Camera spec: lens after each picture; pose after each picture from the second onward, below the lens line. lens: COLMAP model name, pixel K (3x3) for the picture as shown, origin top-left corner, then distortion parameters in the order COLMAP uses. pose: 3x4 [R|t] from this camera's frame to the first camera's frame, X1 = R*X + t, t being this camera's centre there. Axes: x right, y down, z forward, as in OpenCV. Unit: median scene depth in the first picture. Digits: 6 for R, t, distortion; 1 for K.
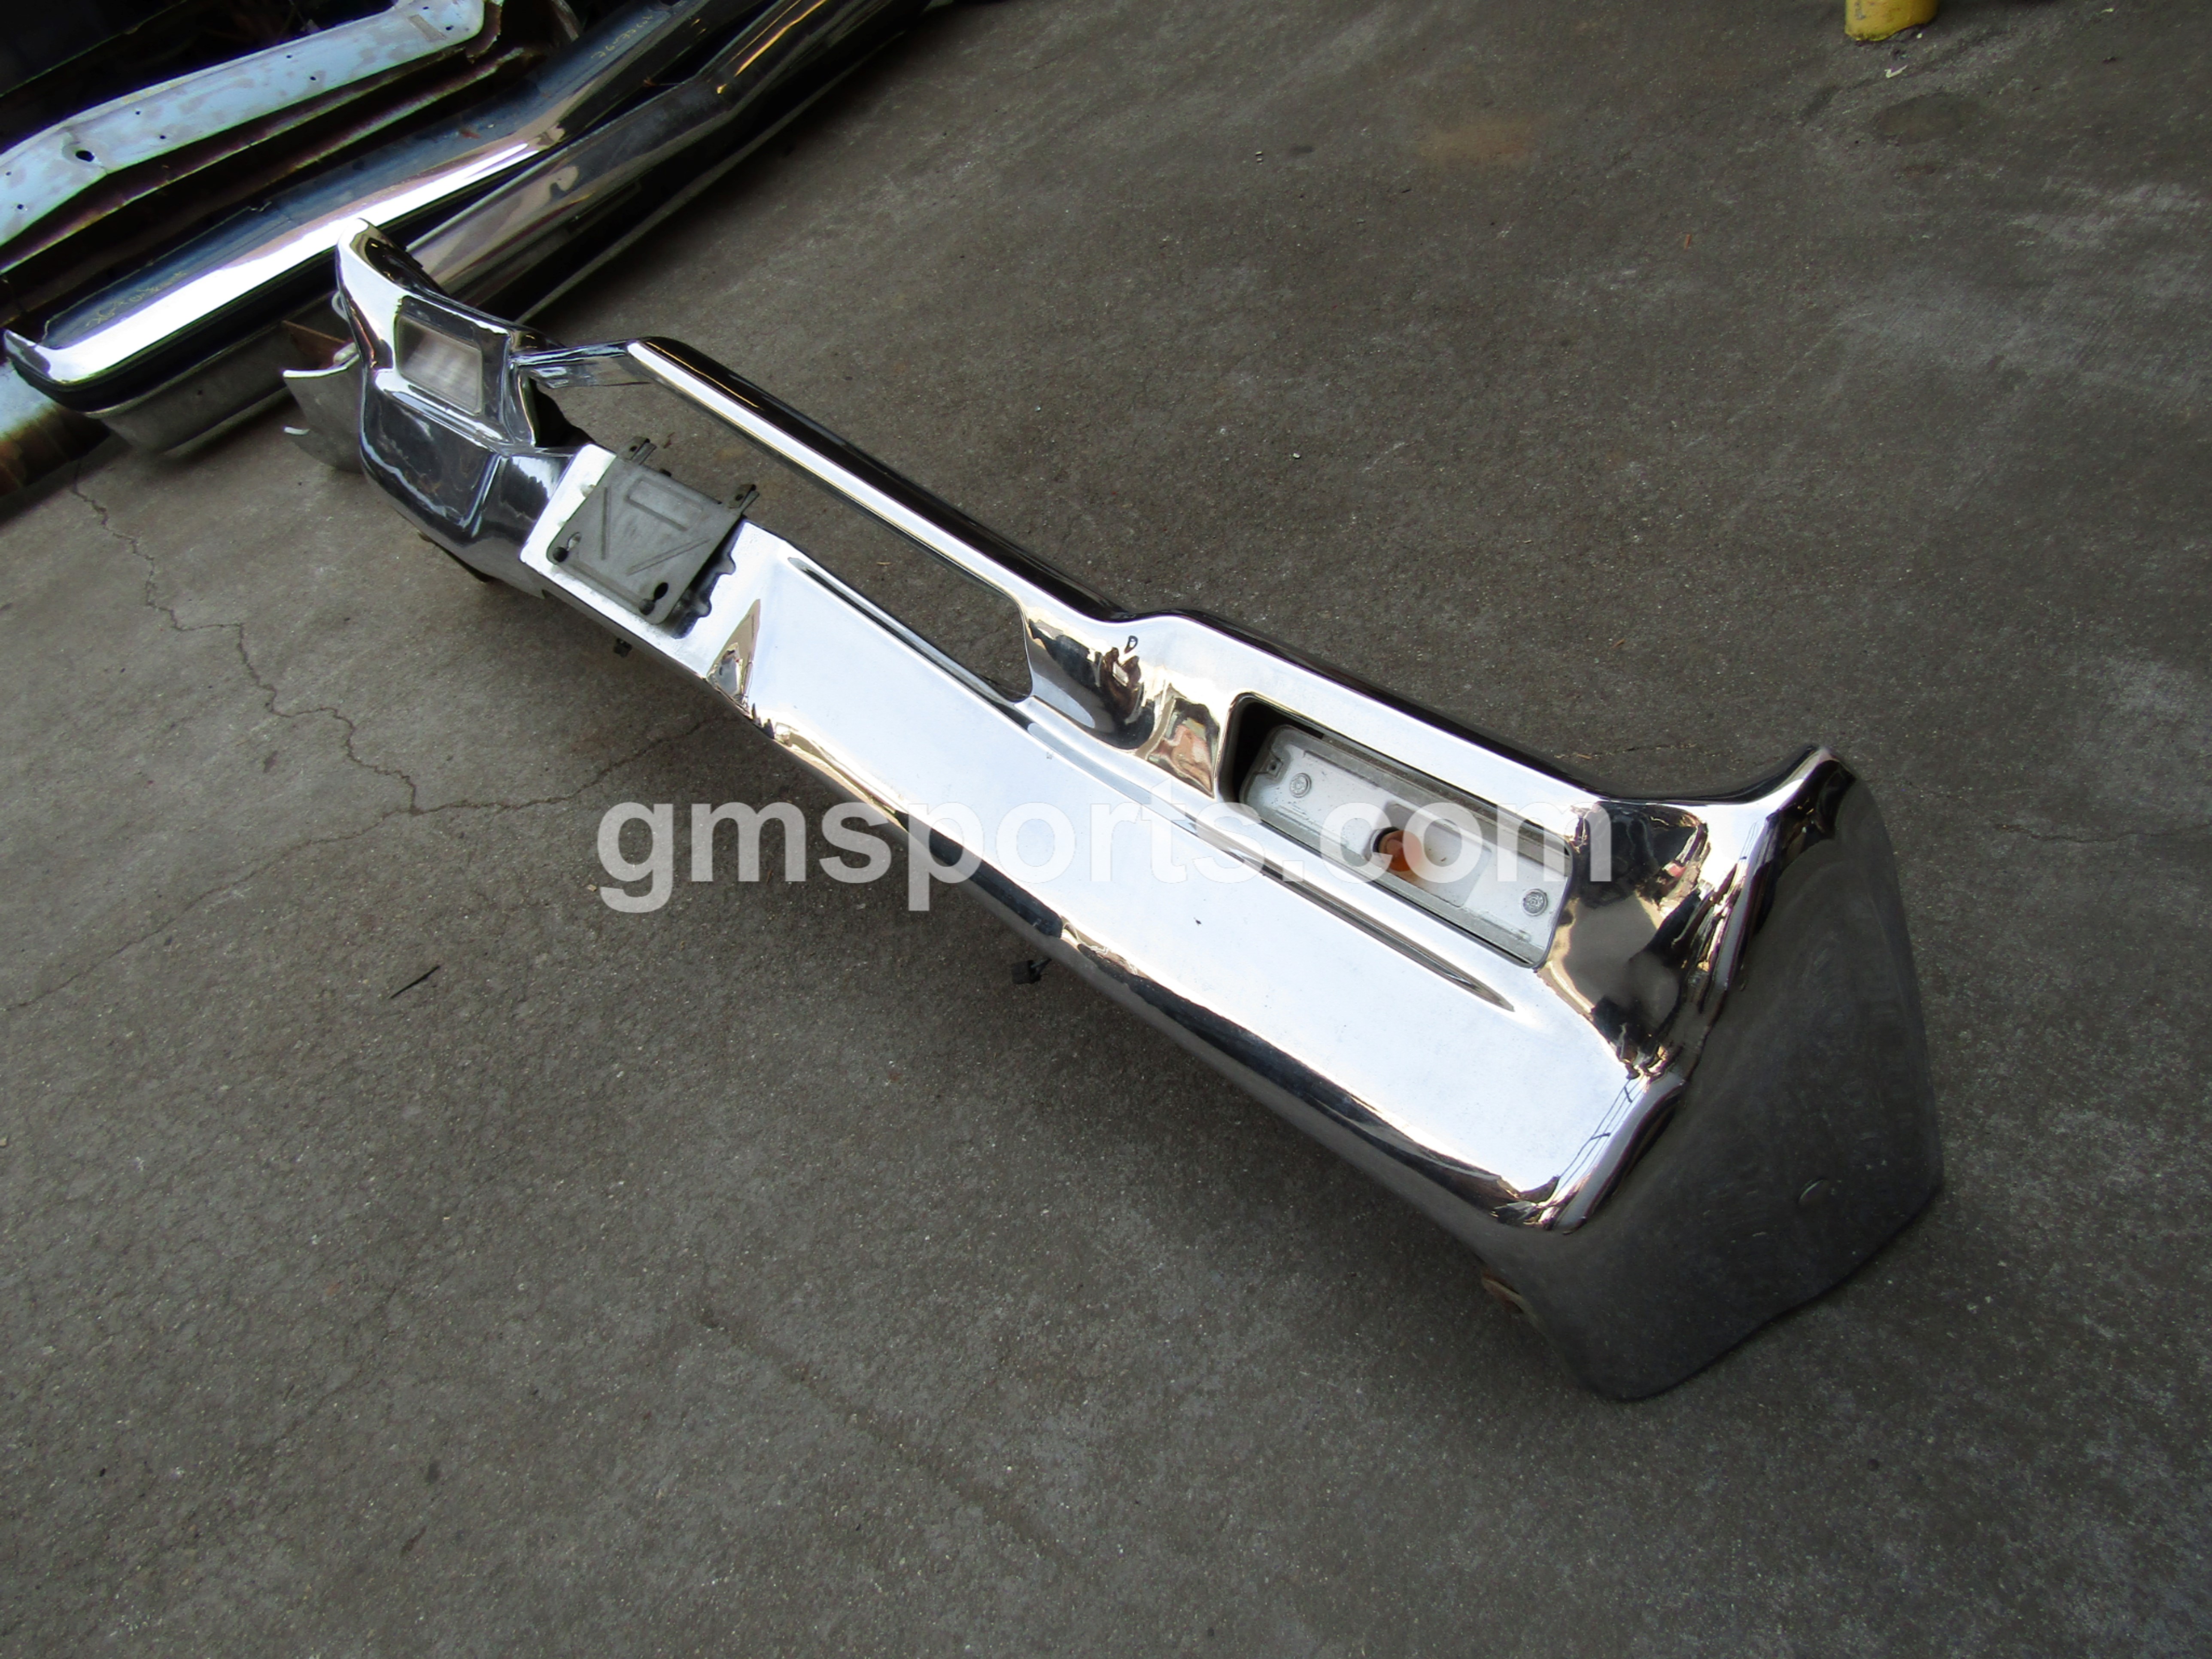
lens RADIAL K [[1567.8, 0, 1115.1], [0, 1567.8, 808.1], [0, 0, 1]] dist [-0.008937, -0.000132]
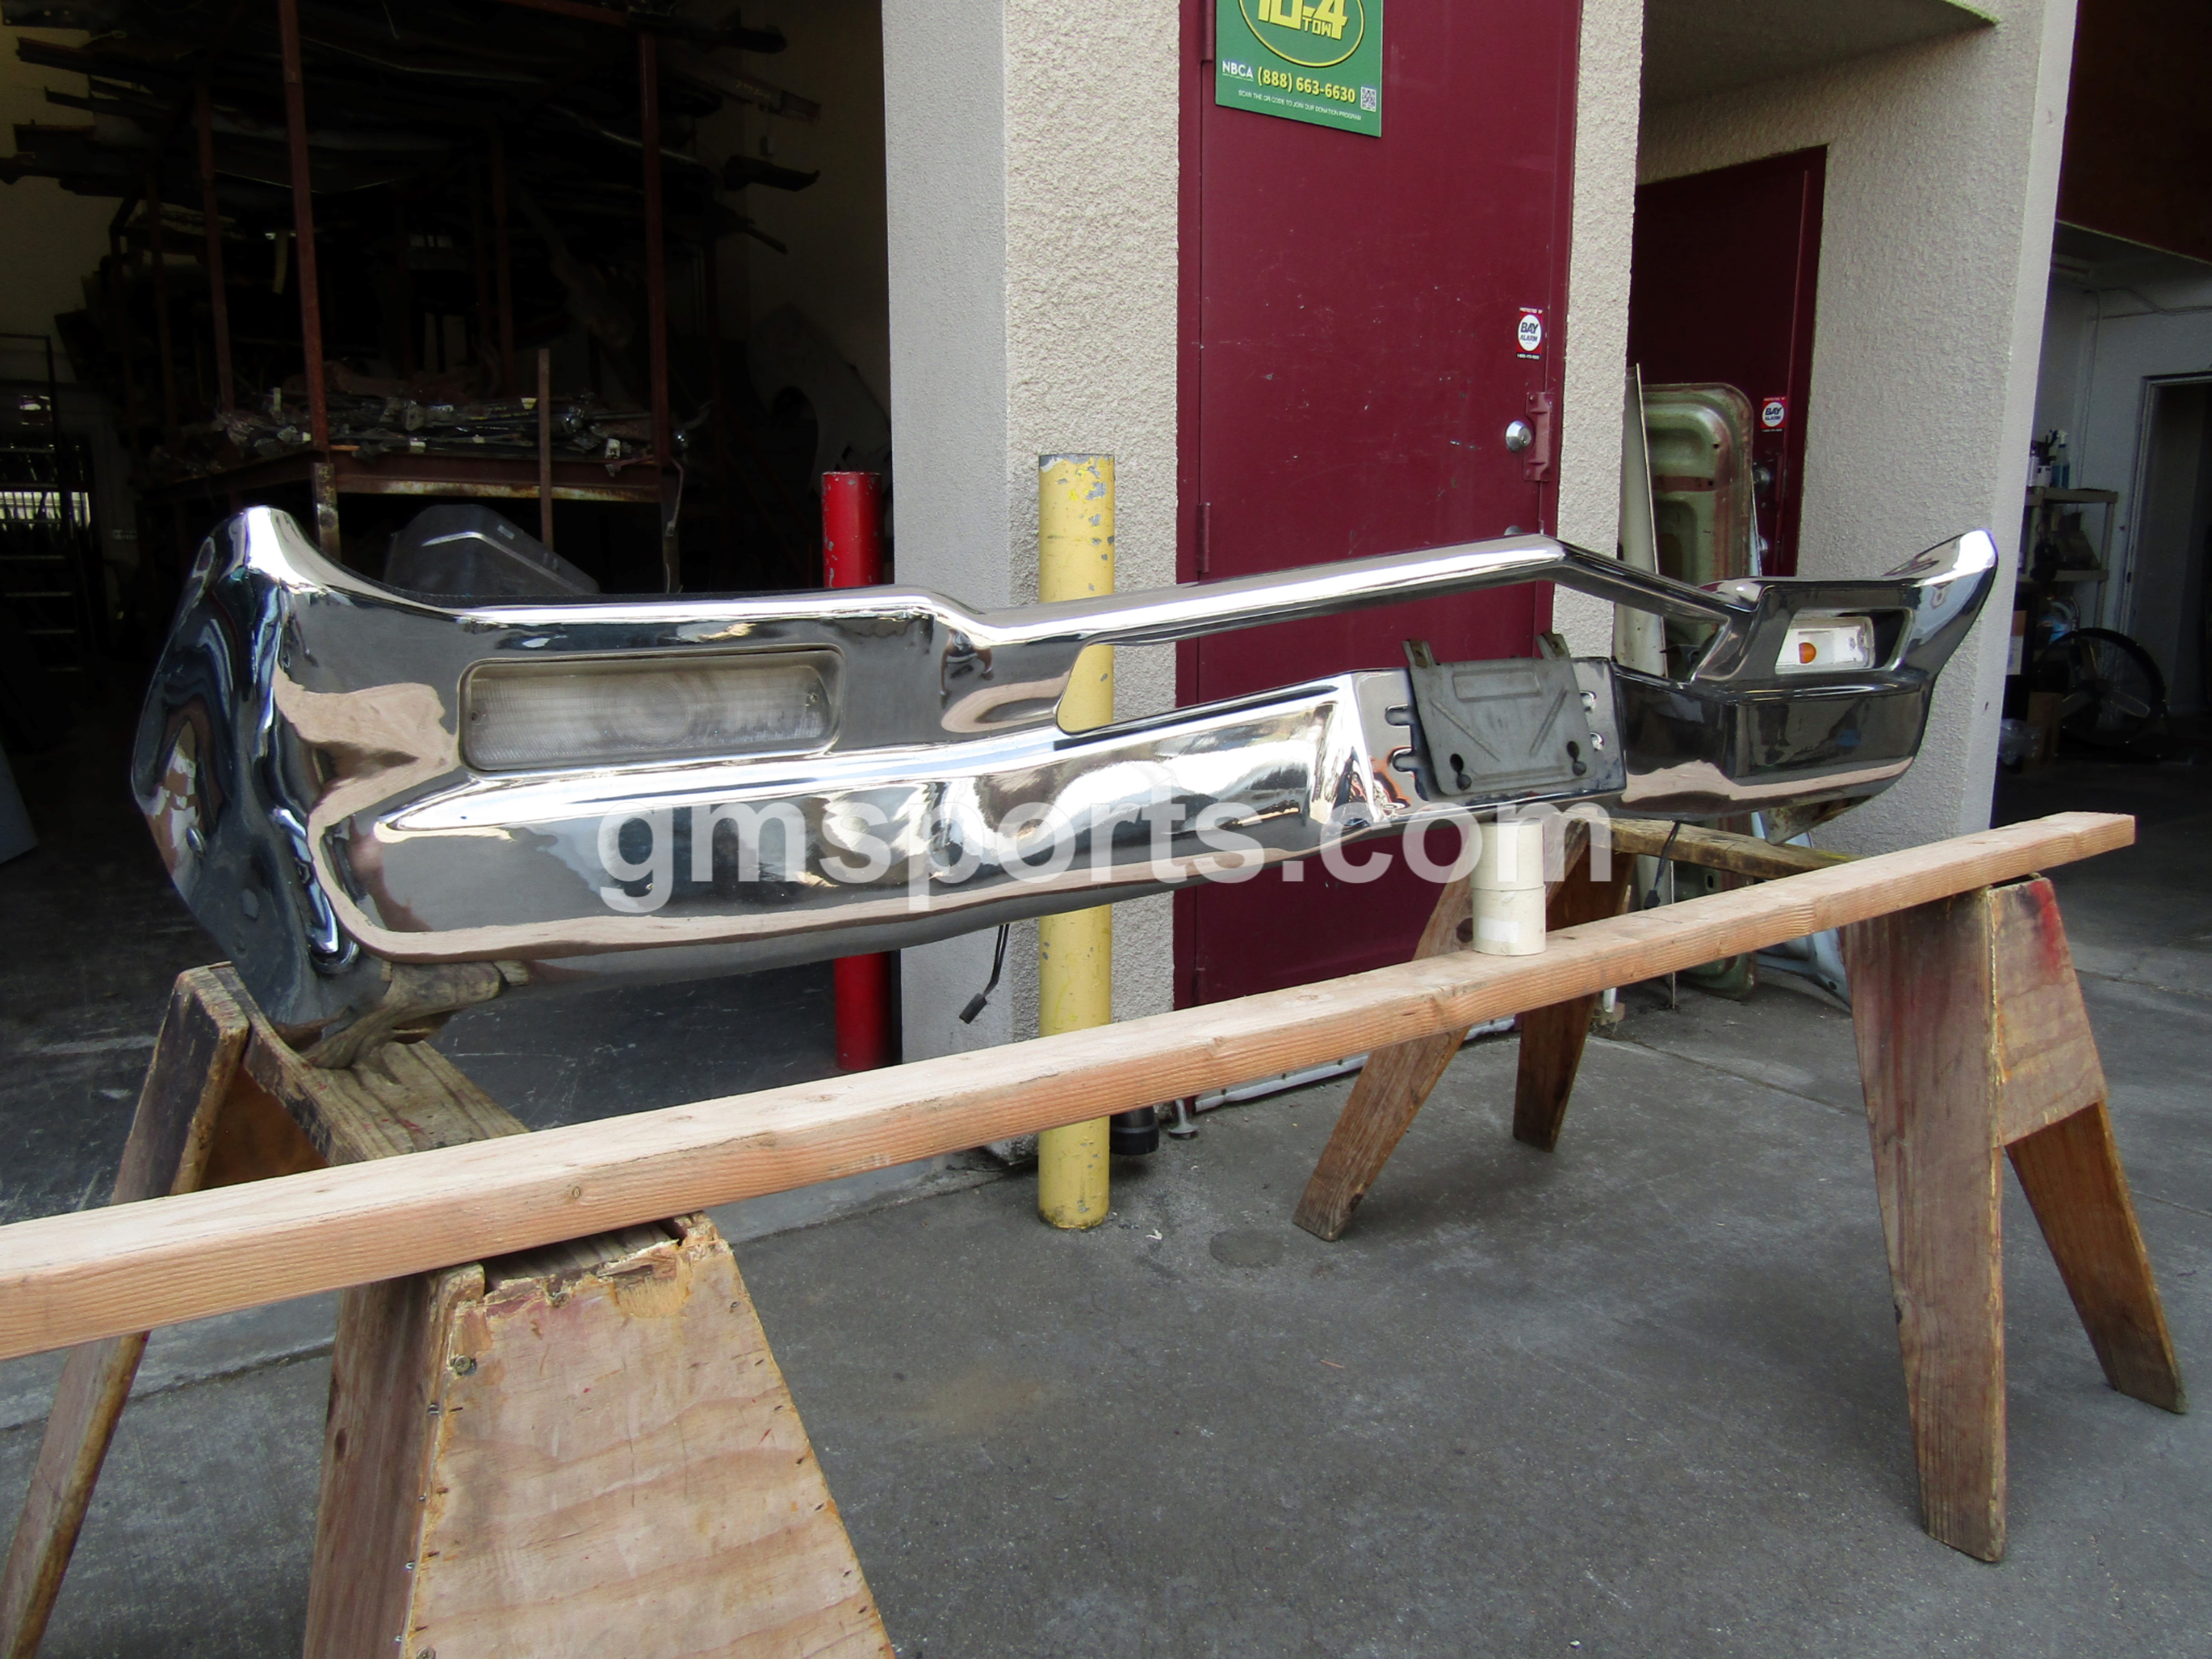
lens RADIAL K [[1567.8, 0, 1106.2], [0, 1567.8, 826.3], [0, 0, 1]] dist [-0.008937, -0.000132]
pose [[0.174927, 0.107229, 0.978725, -0.815062], [0.641294, 0.741867, -0.195897, -0.552369], [-0.747090, 0.661918, 0.061007, 0.835678]]
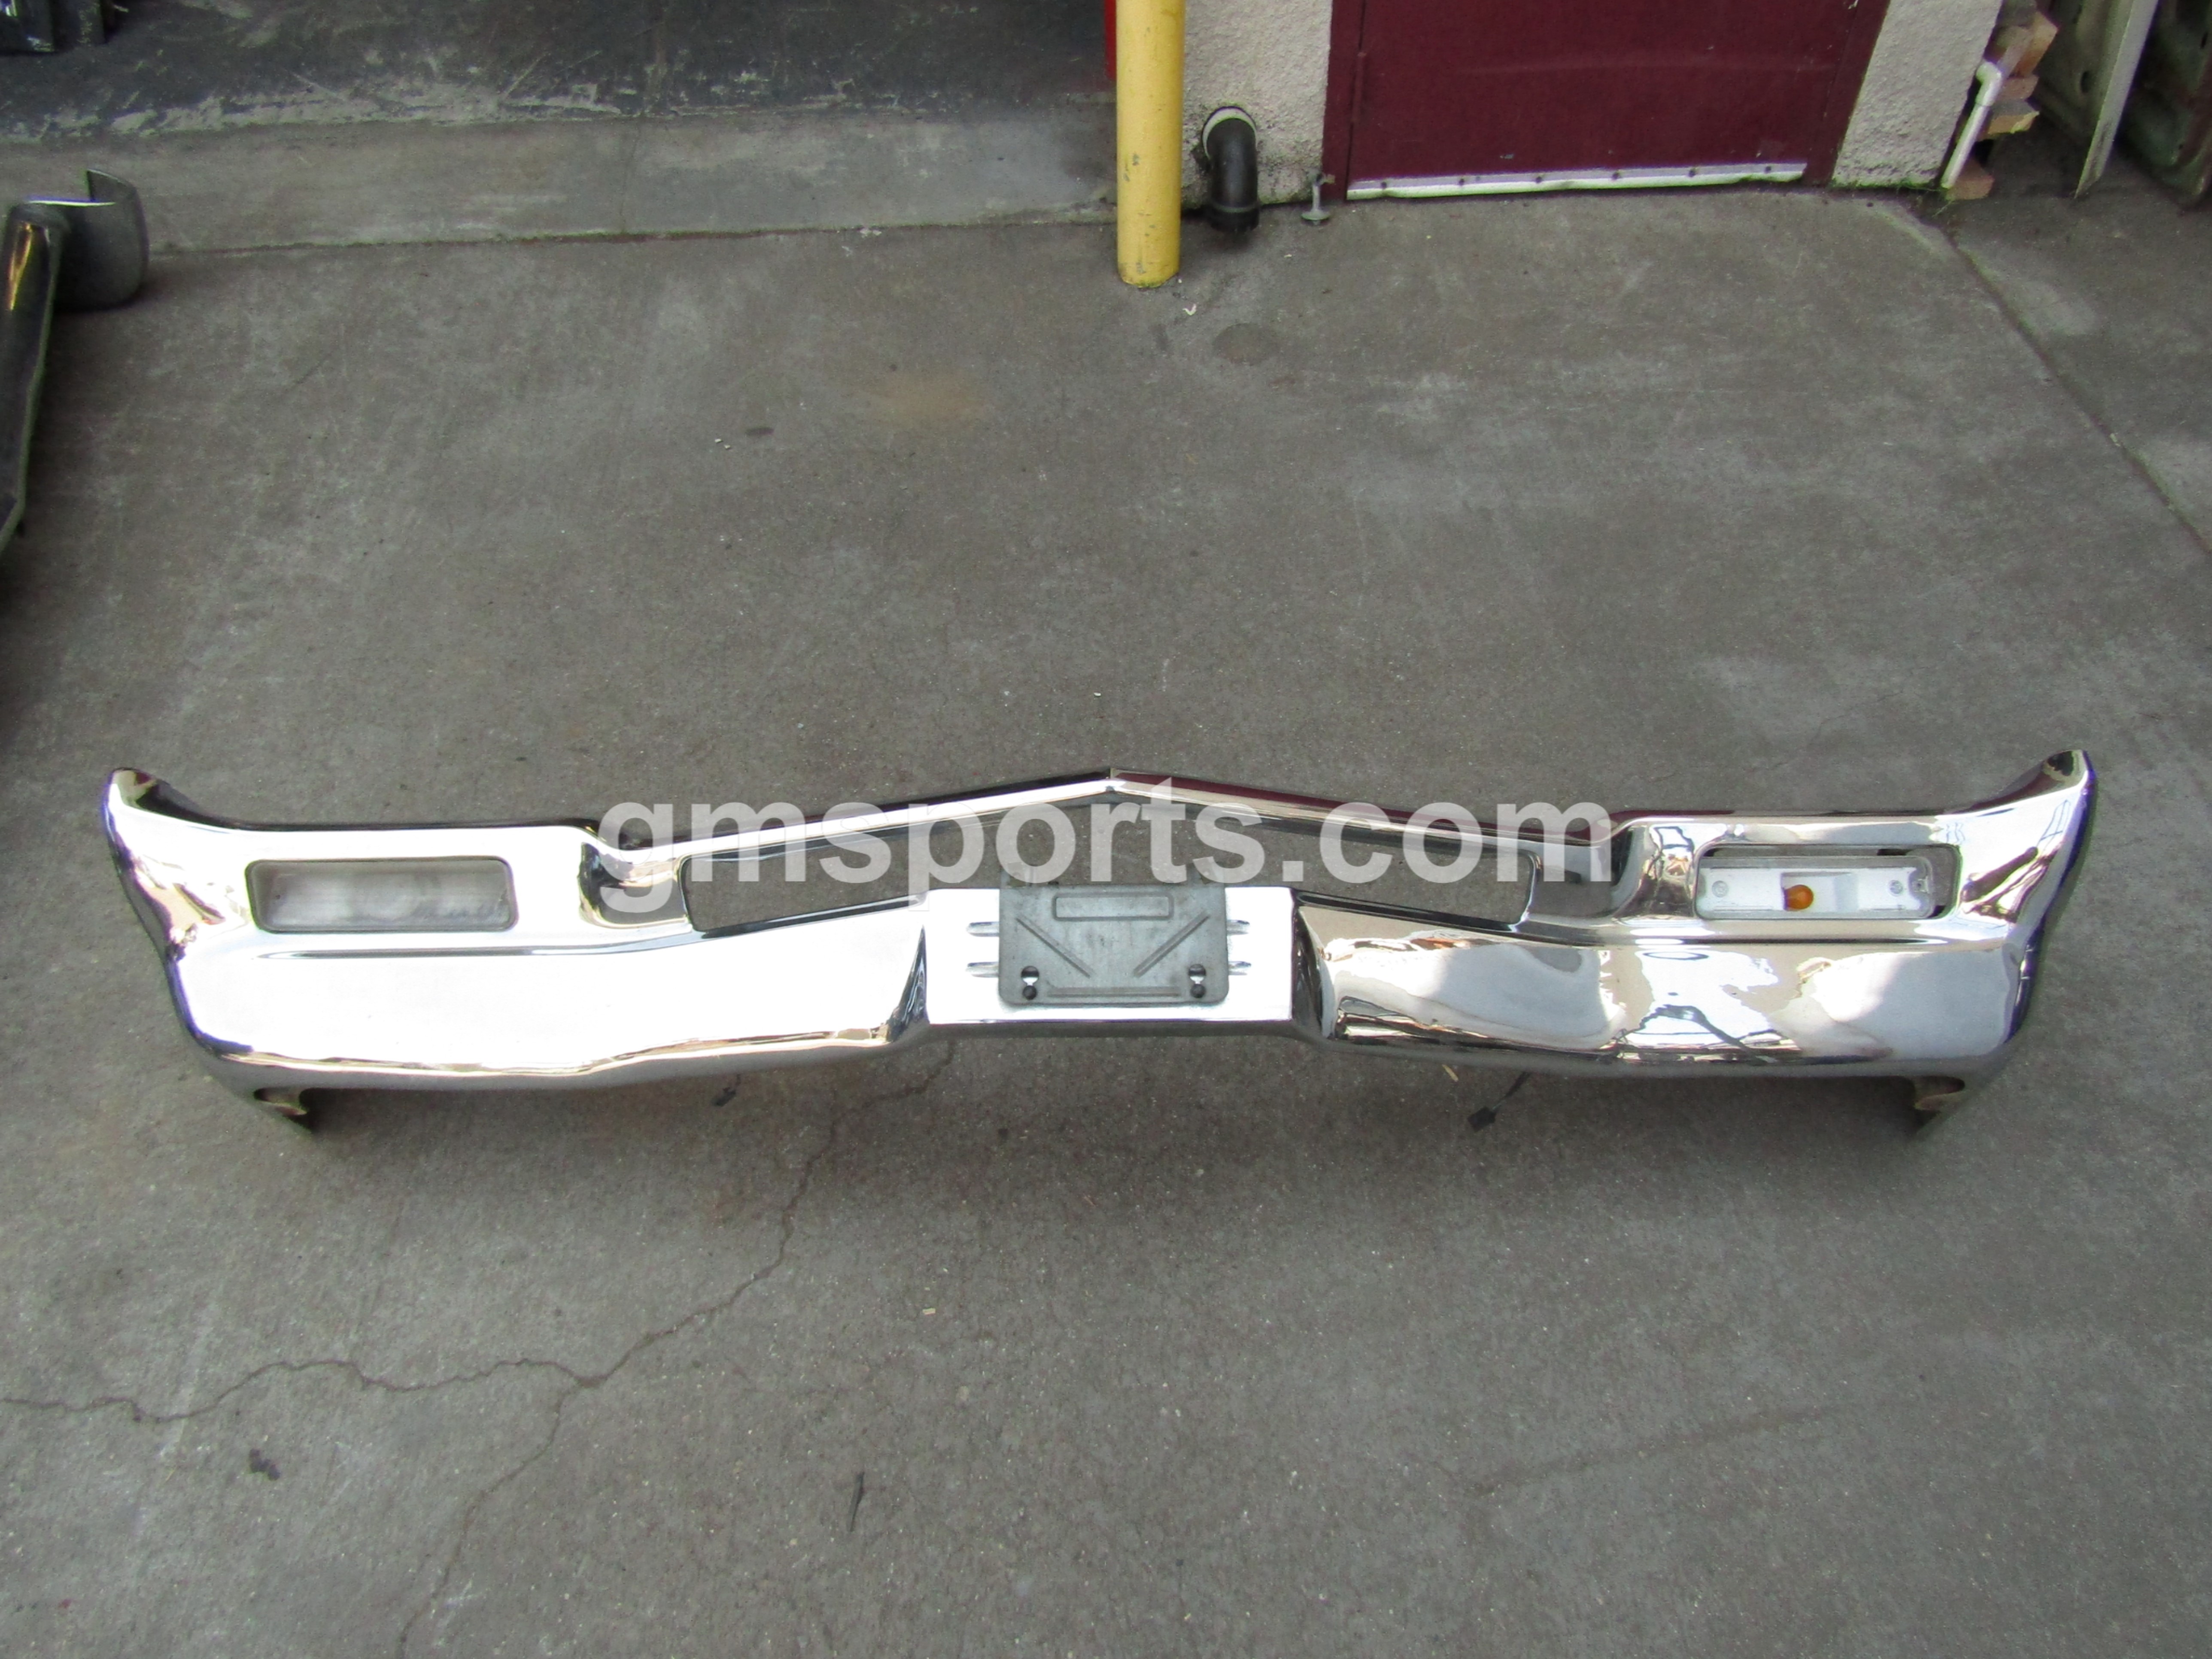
lens RADIAL K [[1567.8, 0, 1096.0], [0, 1567.8, 814.1], [0, 0, 1]] dist [-0.008937, -0.000132]
pose [[0.657656, -0.345672, 0.669327, -0.718320], [0.379753, 0.919477, 0.101729, -0.261279], [-0.650596, 0.187276, 0.735970, 0.129738]]
